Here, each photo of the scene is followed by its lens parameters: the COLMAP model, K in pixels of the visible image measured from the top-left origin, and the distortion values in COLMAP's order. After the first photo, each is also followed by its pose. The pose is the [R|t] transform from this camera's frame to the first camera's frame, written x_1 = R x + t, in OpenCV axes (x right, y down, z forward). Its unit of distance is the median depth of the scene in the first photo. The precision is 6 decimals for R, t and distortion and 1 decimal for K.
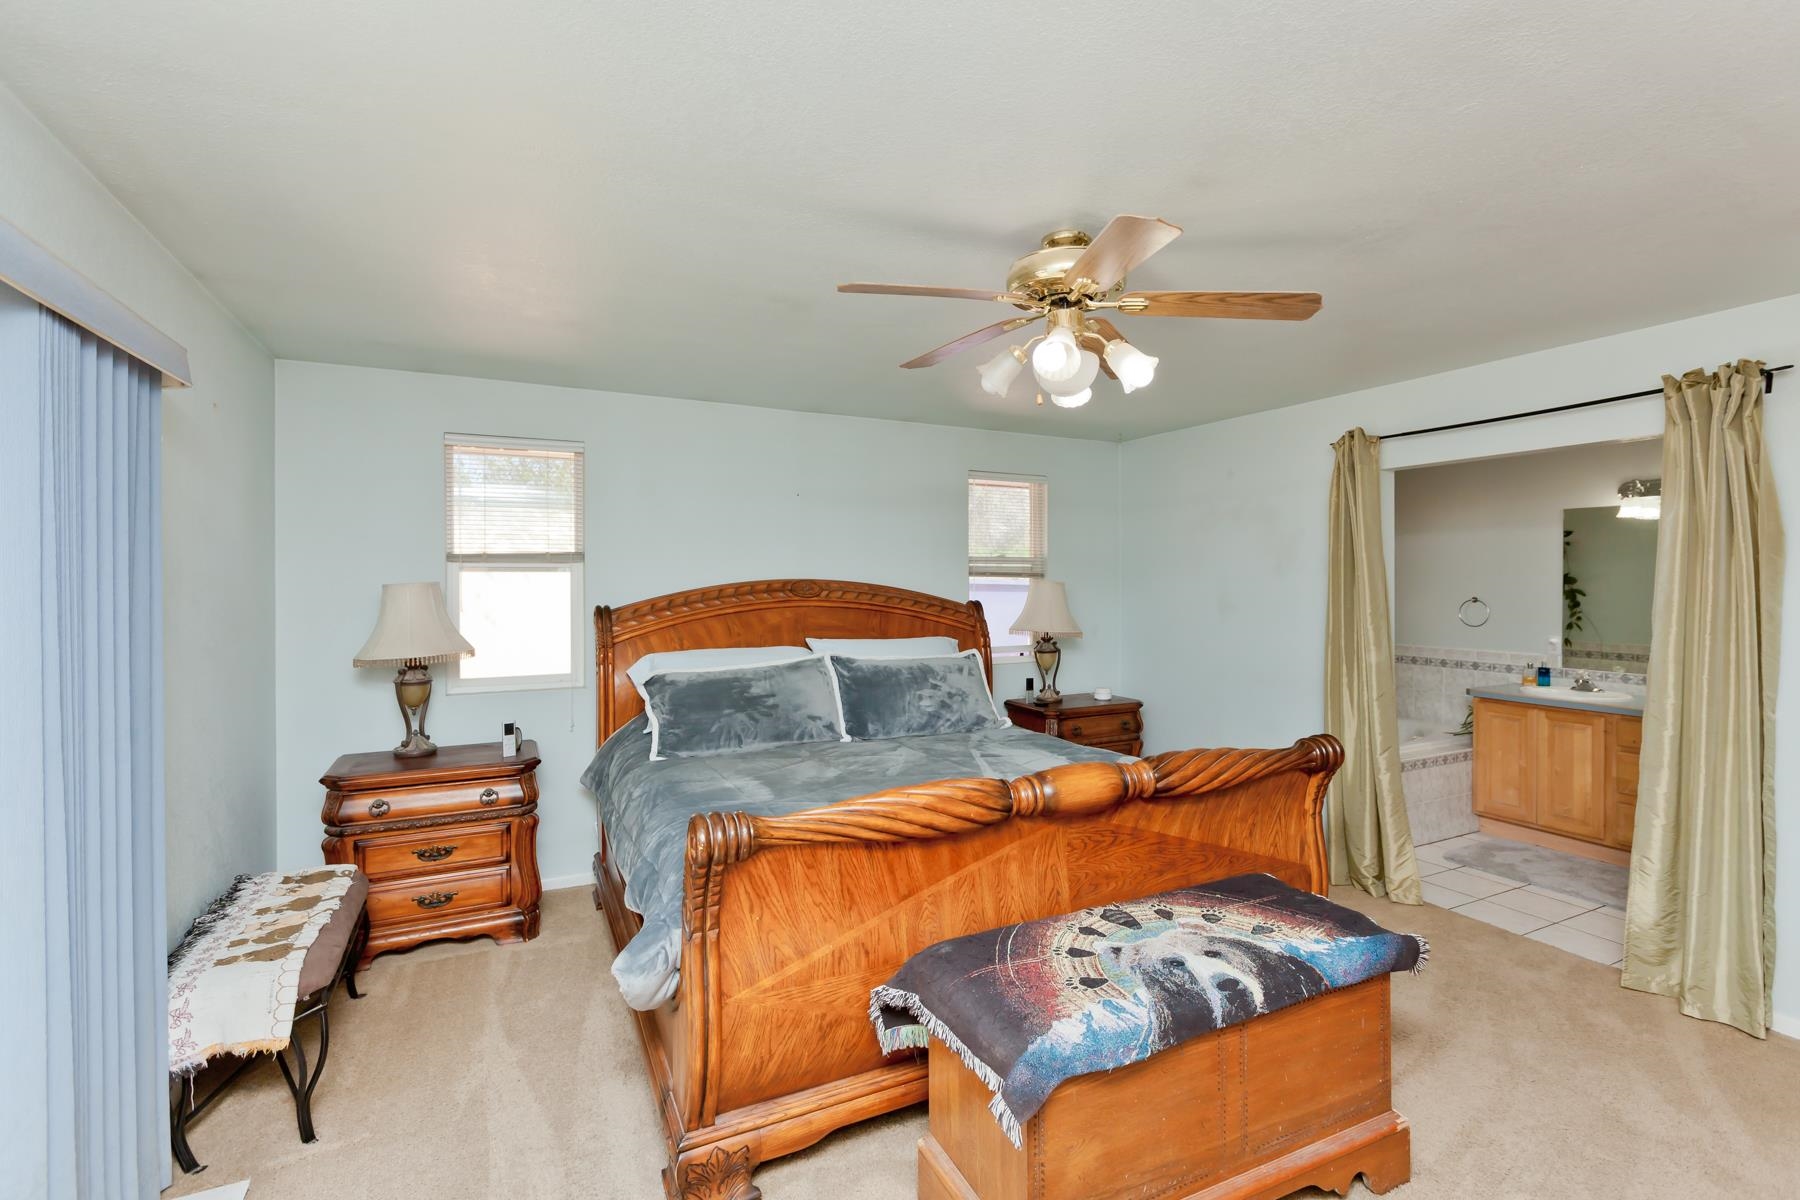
lens RADIAL K [[822.0, 0, 900.7], [0, 822.0, 591.3], [0, 0, 1]] dist [0.001551, -0.001870]
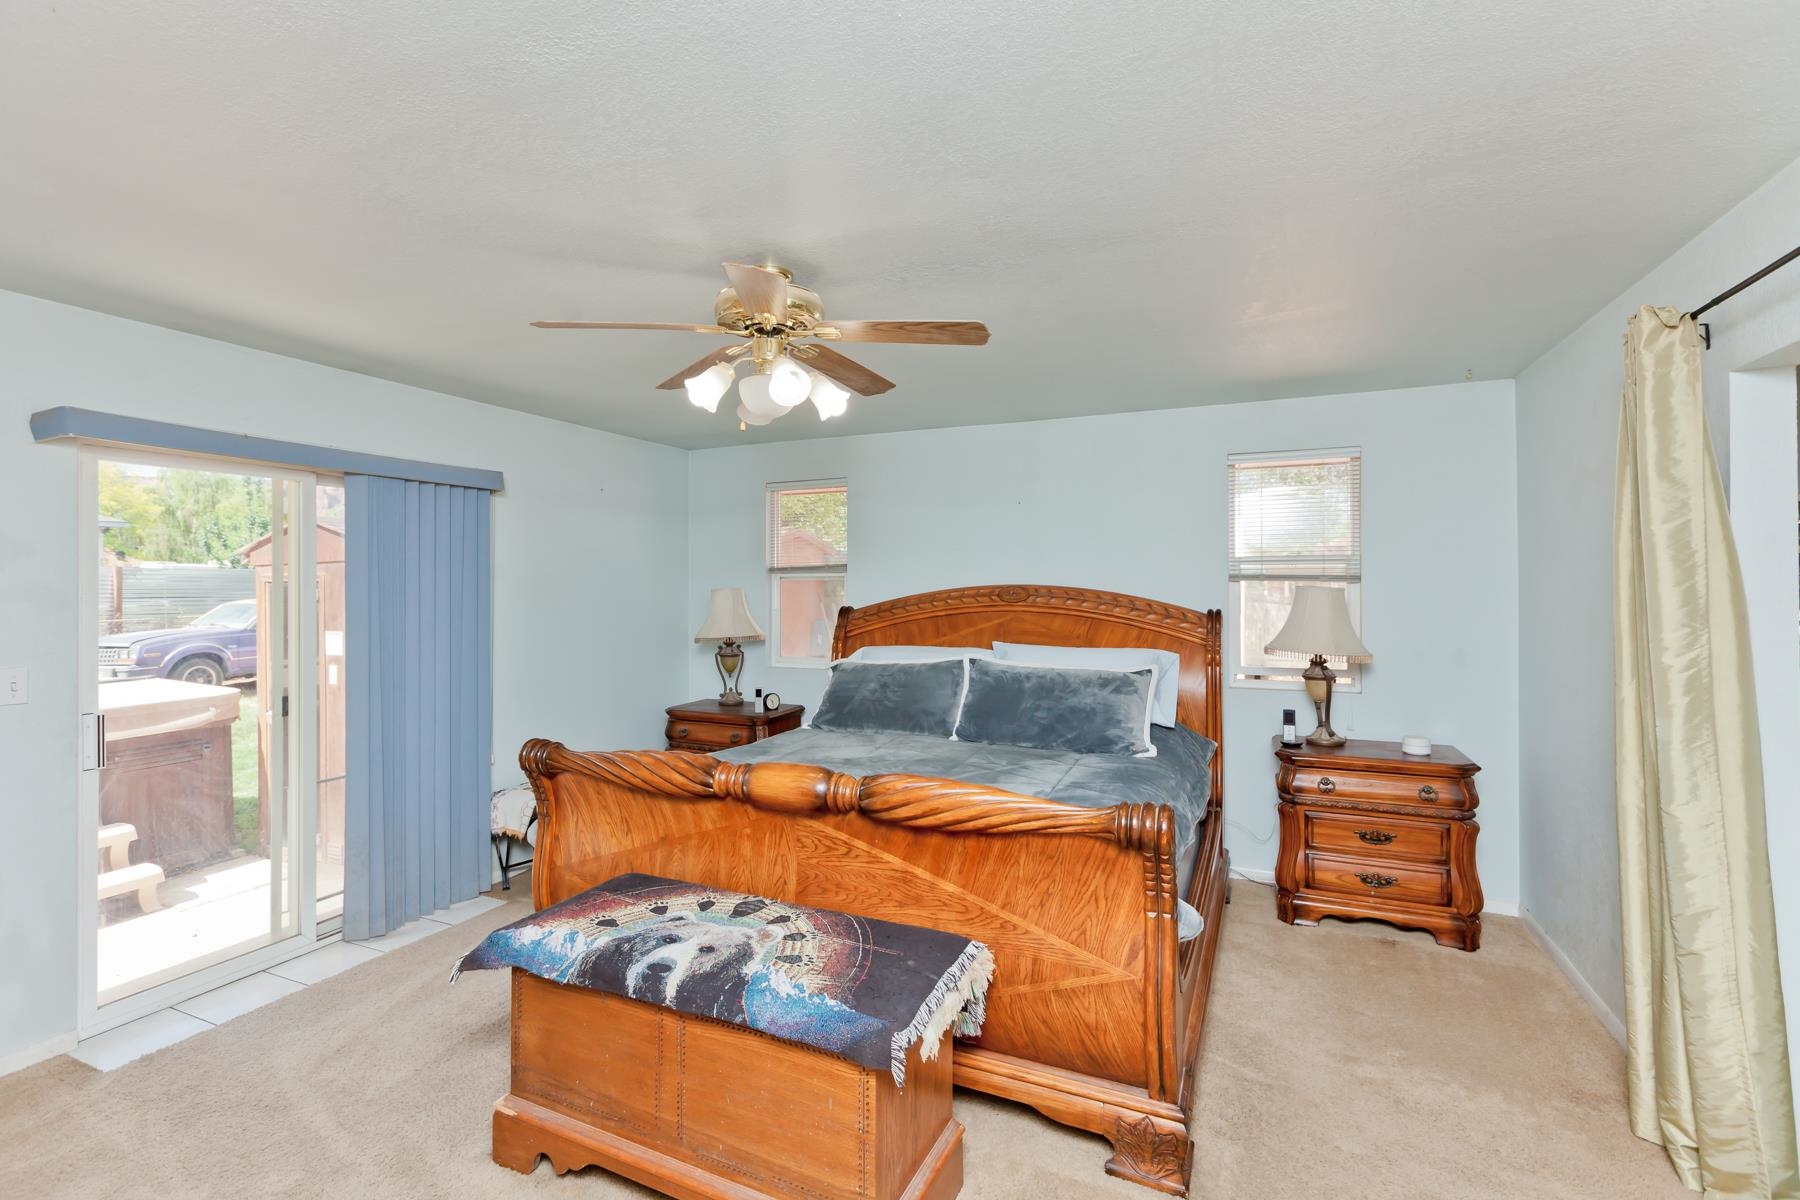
lens RADIAL K [[822.0, 0, 888.3], [0, 822.0, 588.9], [0, 0, 1]] dist [0.001551, -0.001870]
pose [[0.622096, 0.001538, -0.782940, 0.959126], [-0.006170, 0.999977, -0.002938, -0.008418], [0.782917, 0.006659, 0.622091, 0.382350]]
